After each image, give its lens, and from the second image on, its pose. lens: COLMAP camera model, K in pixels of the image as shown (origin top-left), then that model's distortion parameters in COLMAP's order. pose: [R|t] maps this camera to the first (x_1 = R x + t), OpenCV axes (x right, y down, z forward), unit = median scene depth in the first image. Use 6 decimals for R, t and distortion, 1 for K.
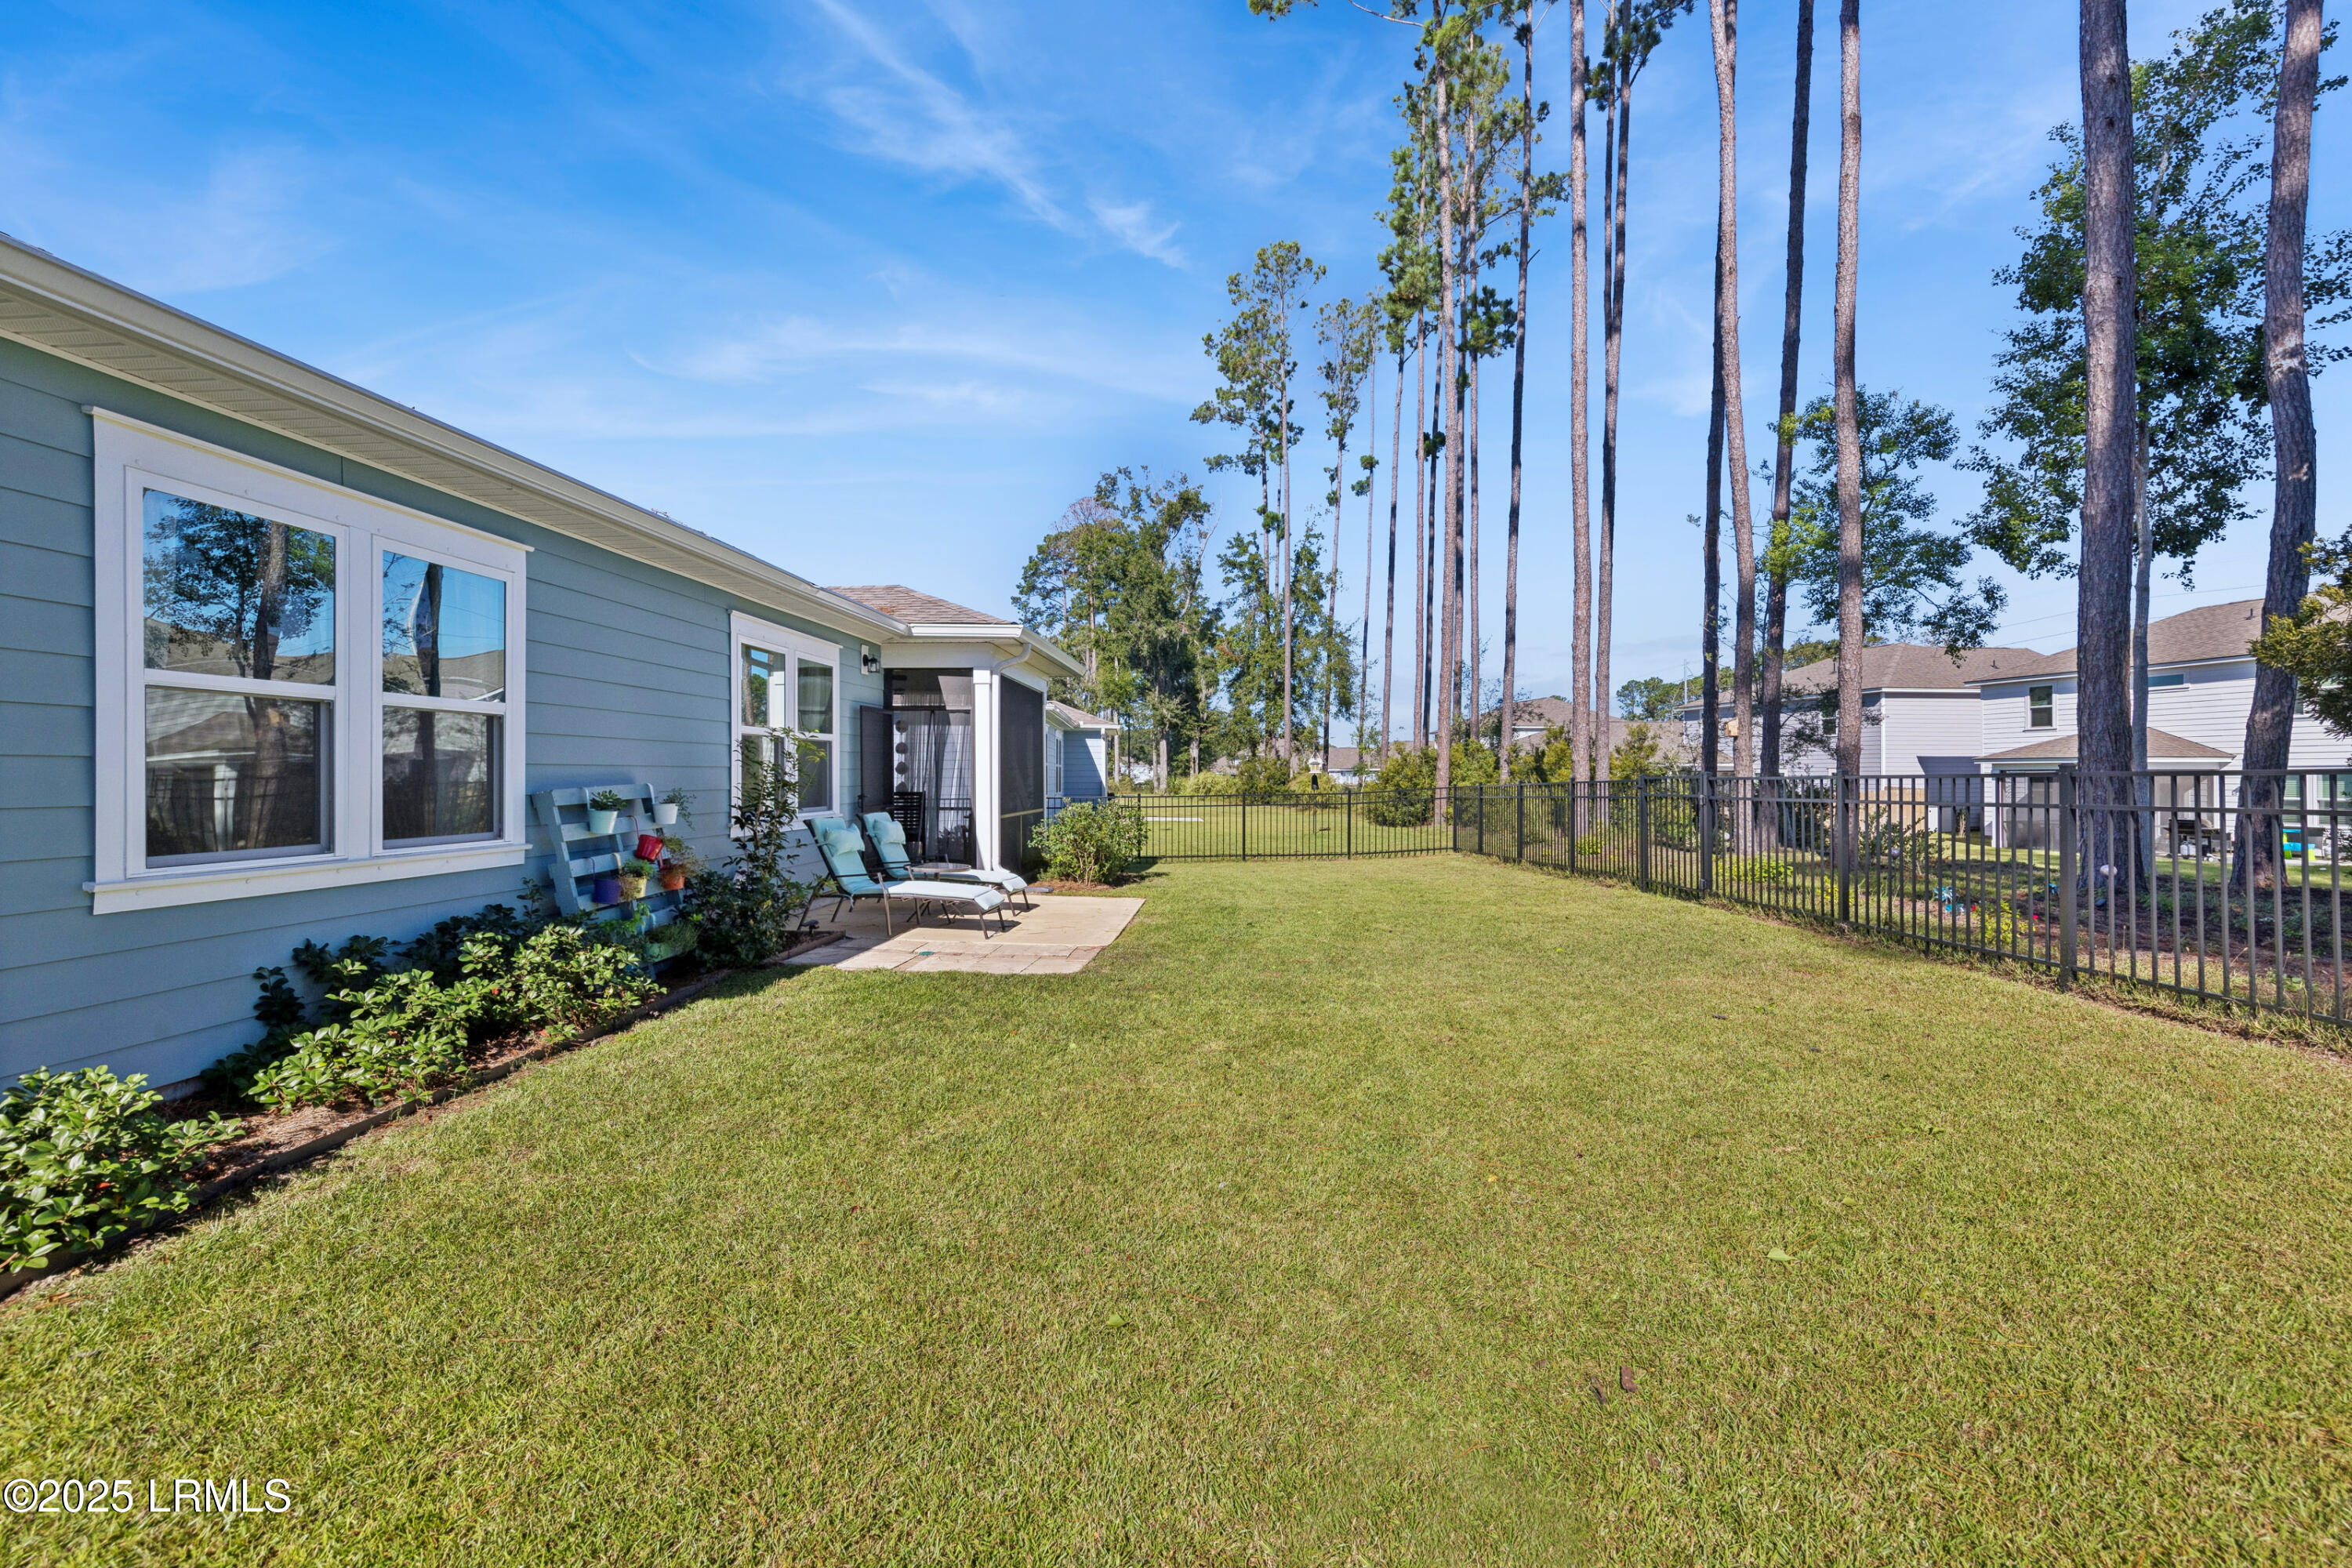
lens RADIAL K [[1006.6, 0, 1187.5], [0, 1006.6, 778.6], [0, 0, 1]] dist [0.002034, 0.000088]
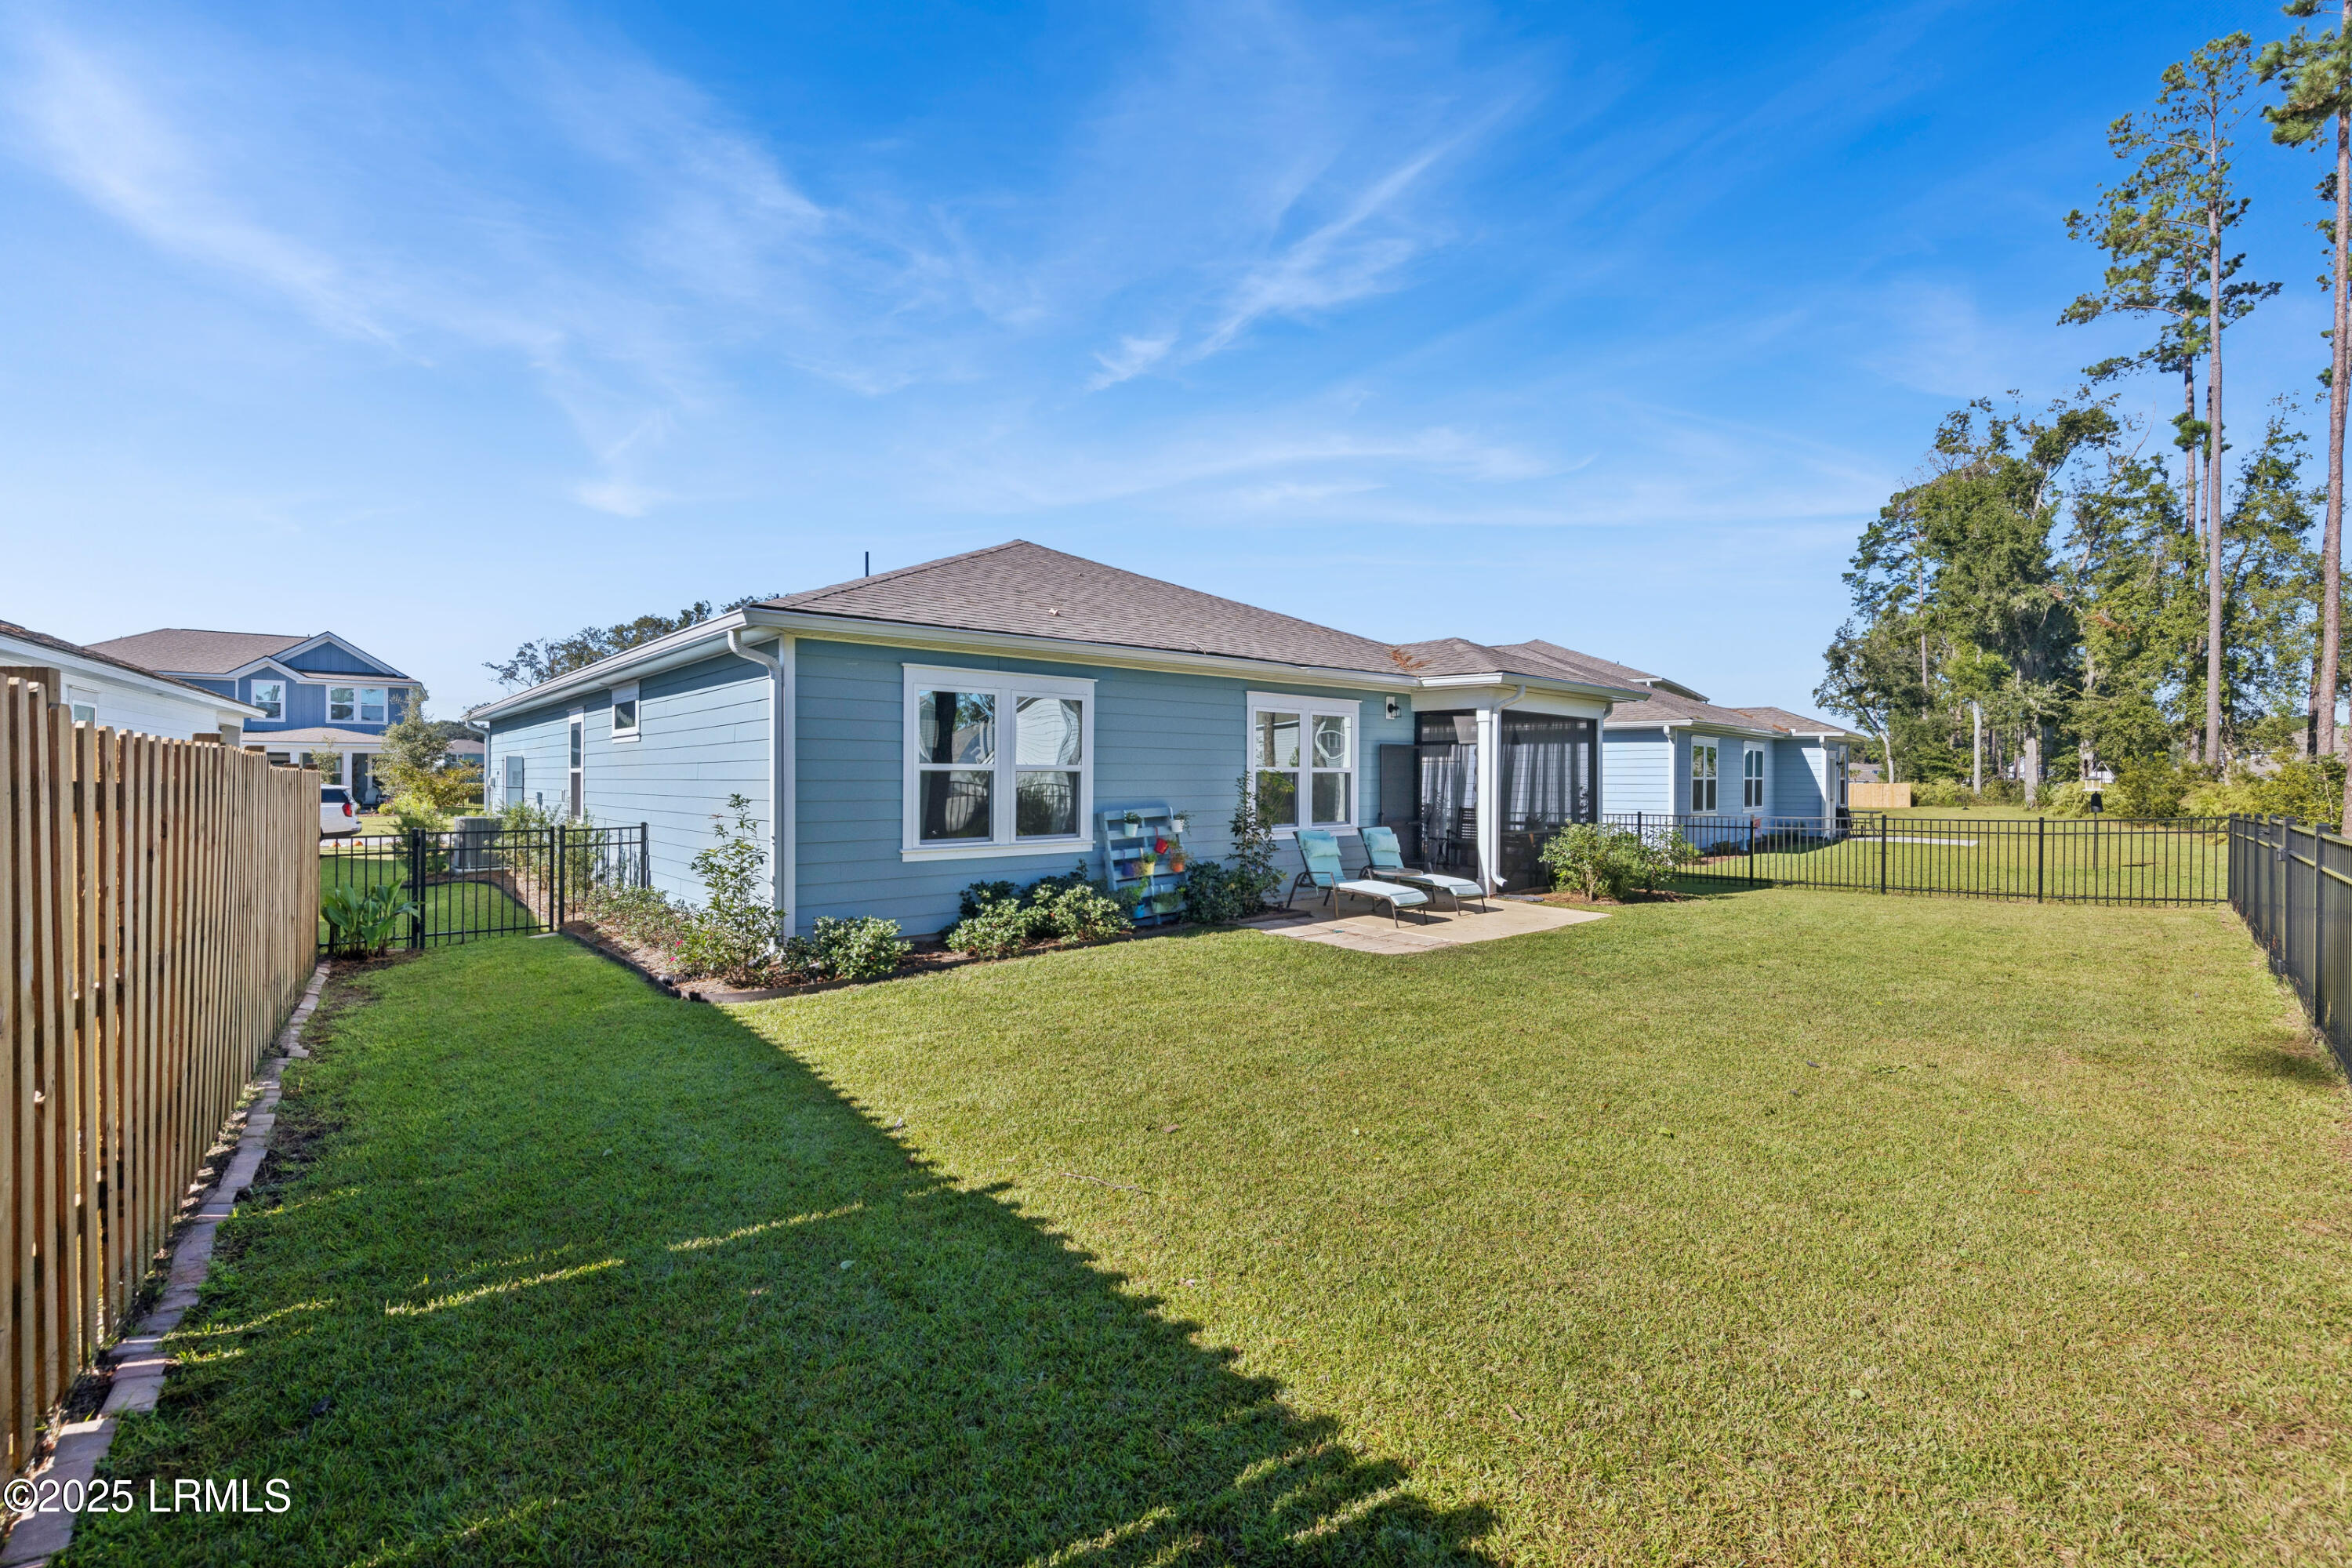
lens RADIAL K [[1006.6, 0, 1187.5], [0, 1006.6, 778.6], [0, 0, 1]] dist [0.002034, 0.000088]
pose [[0.712804, 0.002419, -0.701359, 0.380123], [-0.004278, 0.999990, -0.000899, -0.023867], [0.701350, 0.003642, 0.712807, -0.094991]]
